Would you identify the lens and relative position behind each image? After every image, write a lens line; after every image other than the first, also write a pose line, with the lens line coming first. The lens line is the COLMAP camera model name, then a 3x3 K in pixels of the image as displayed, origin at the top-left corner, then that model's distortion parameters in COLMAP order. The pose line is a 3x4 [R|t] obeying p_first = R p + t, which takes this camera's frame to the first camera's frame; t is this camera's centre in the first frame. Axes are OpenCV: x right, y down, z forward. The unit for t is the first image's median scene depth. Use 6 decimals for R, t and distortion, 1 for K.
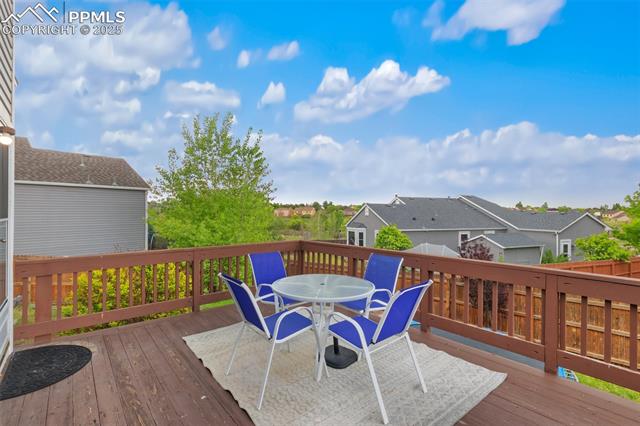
lens RADIAL K [[296.8, 0, 320.5], [0, 296.8, 211.5], [0, 0, 1]] dist [-0.000272, -0.000952]
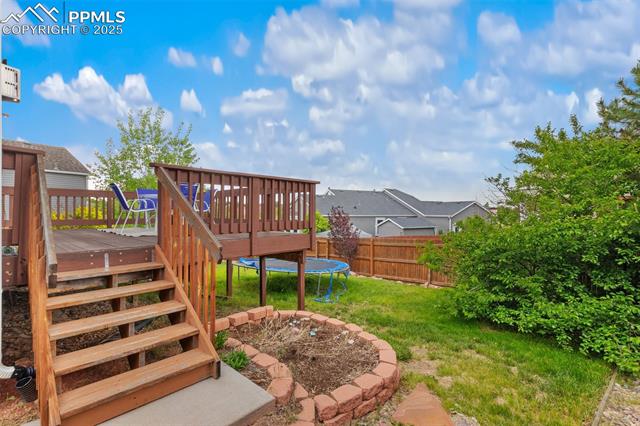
lens RADIAL K [[296.8, 0, 317.2], [0, 296.8, 217.5], [0, 0, 1]] dist [-0.000272, -0.000952]
pose [[0.993532, -0.002031, 0.113534, 0.170276], [-0.000051, 0.999832, 0.018340, 0.076407], [-0.113552, -0.018227, 0.993365, -0.244171]]
